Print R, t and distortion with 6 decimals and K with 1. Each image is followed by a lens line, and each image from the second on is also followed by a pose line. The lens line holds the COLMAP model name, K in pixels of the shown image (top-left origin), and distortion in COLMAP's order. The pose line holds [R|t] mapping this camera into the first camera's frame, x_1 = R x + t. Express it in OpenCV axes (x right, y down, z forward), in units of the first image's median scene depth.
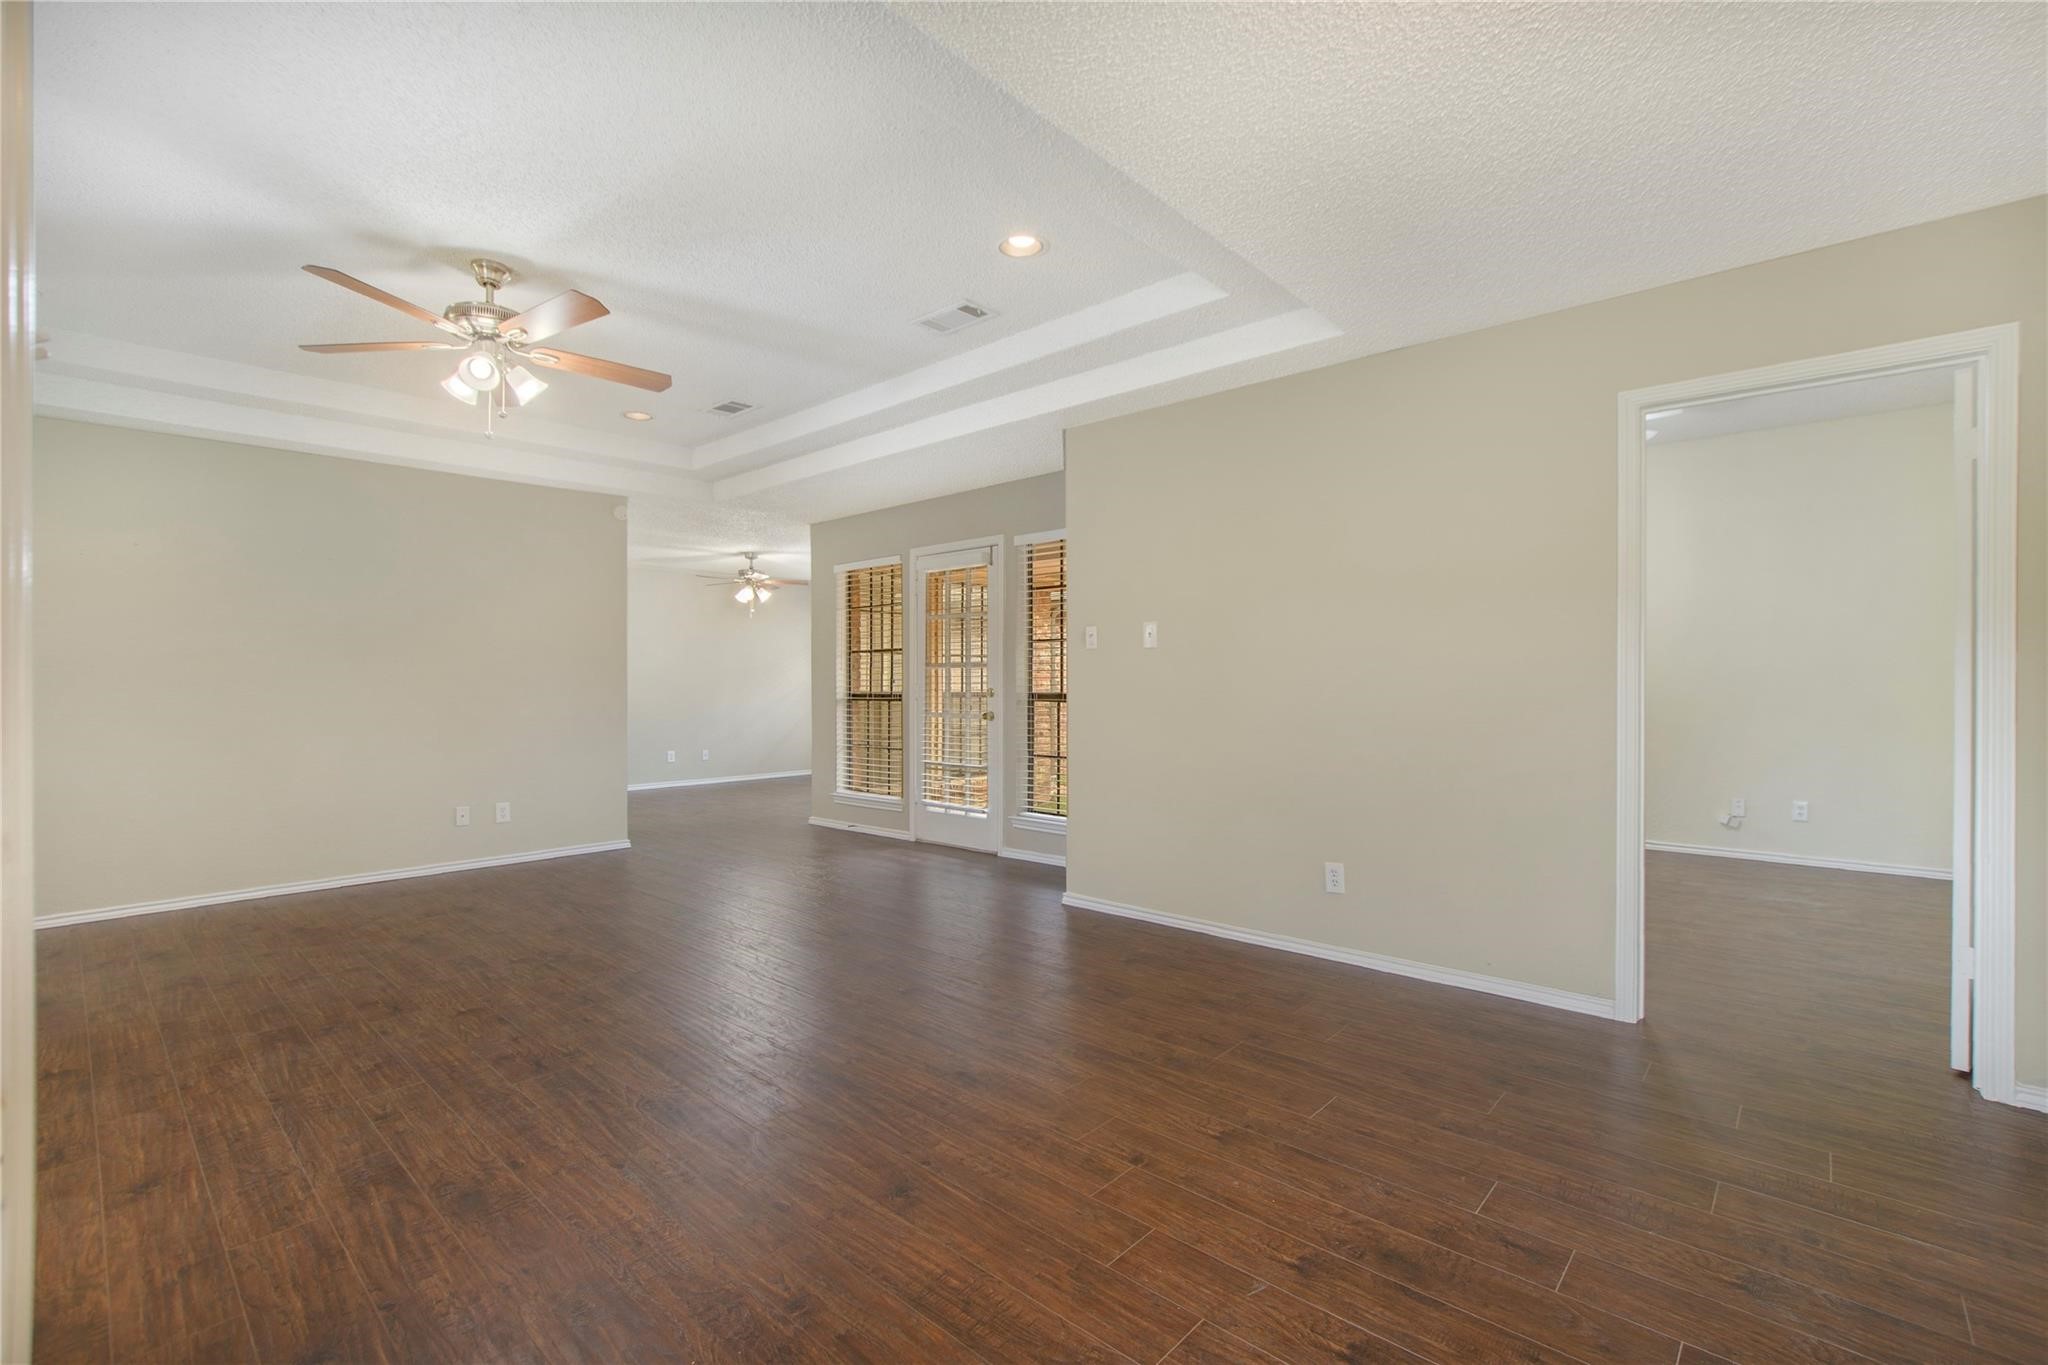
lens RADIAL K [[908.1, 0, 1031.3], [0, 908.1, 674.5], [0, 0, 1]] dist [-0.019721, 0.000671]
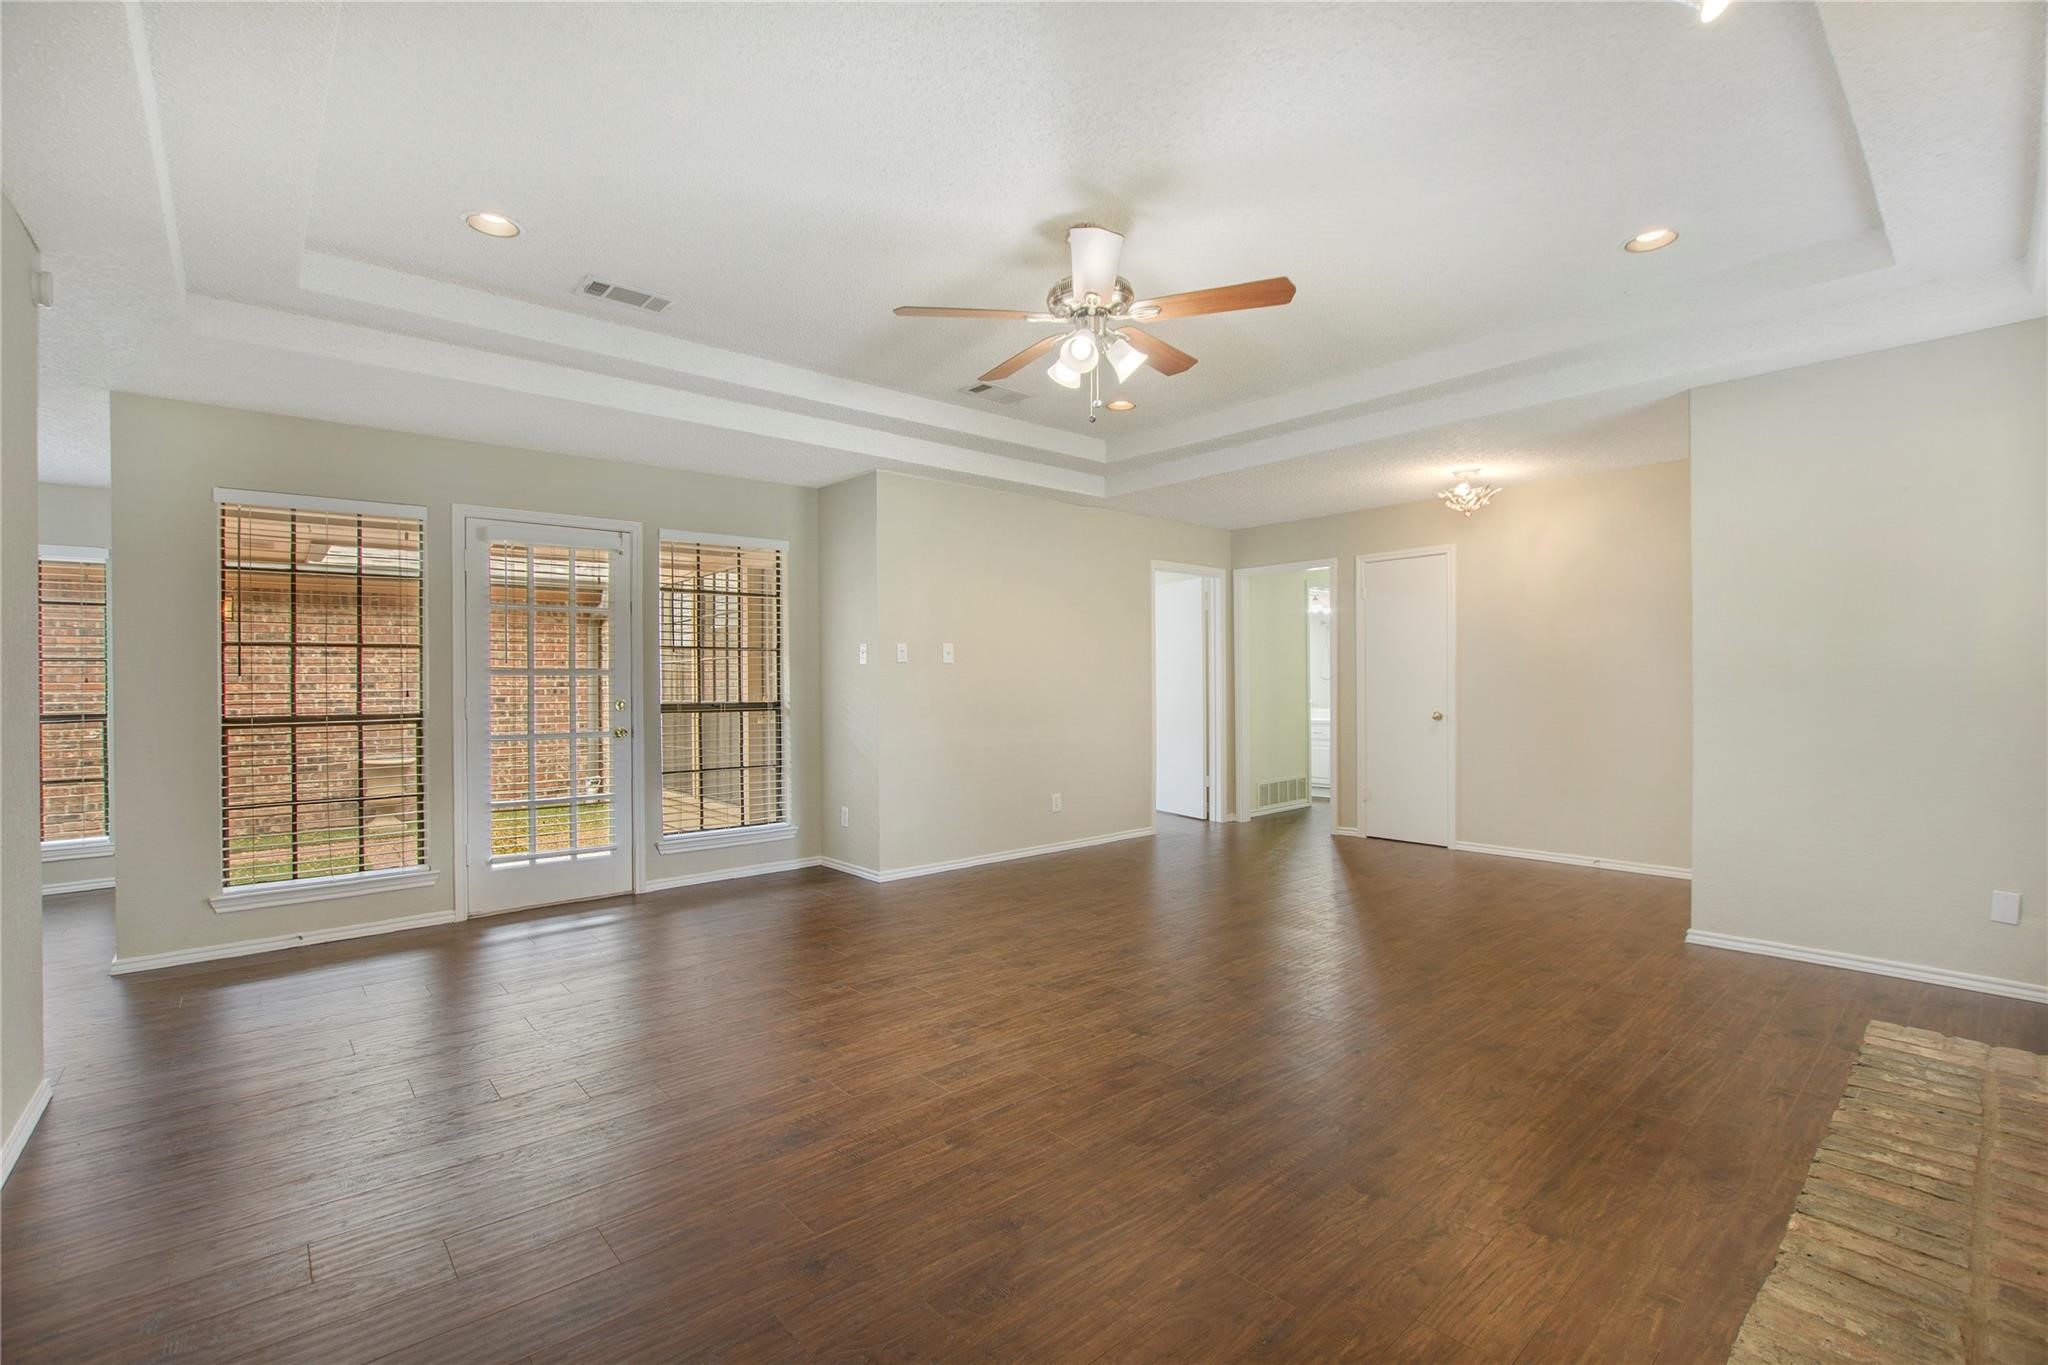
lens RADIAL K [[911.4, 0, 1033.9], [0, 911.4, 683.4], [0, 0, 1]] dist [-0.021351, -0.000005]
pose [[0.099913, 0.001562, 0.994995, -1.439815], [0.001895, 0.999997, -0.001761, 0.004286], [-0.994994, 0.002062, 0.099910, 0.910948]]
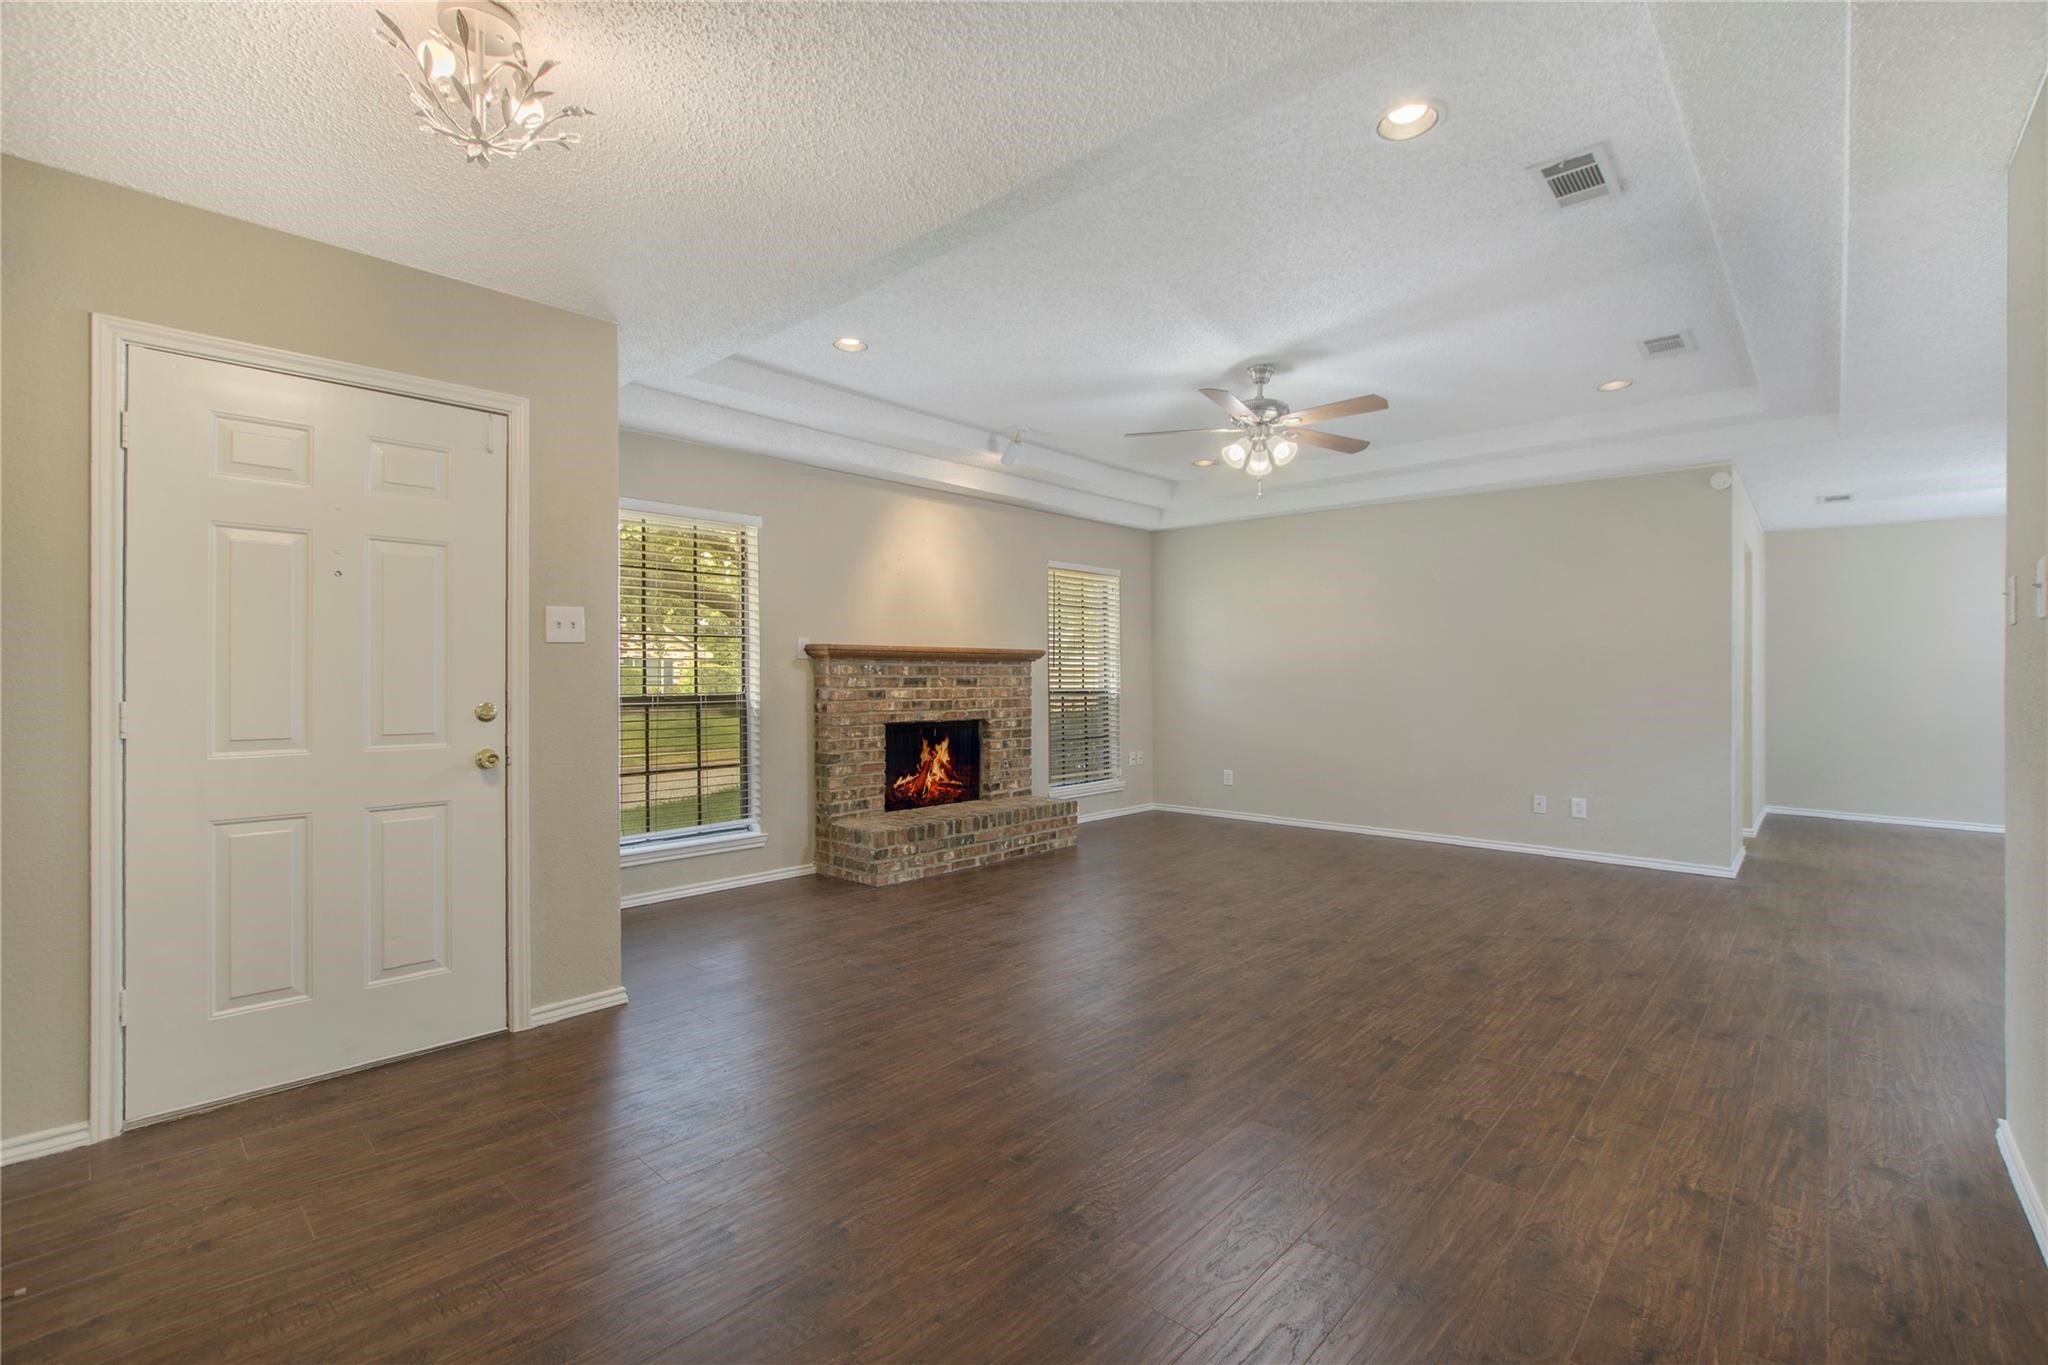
lens RADIAL K [[903.3, 0, 1024.0], [0, 903.3, 682.5], [0, 0, 1]] dist [-0.012914, 0.000147]
pose [[-0.007973, 0.014286, -0.999866, 0.691149], [0.005267, 0.999885, 0.014245, -0.009636], [0.999954, -0.005153, -0.008047, 0.621357]]
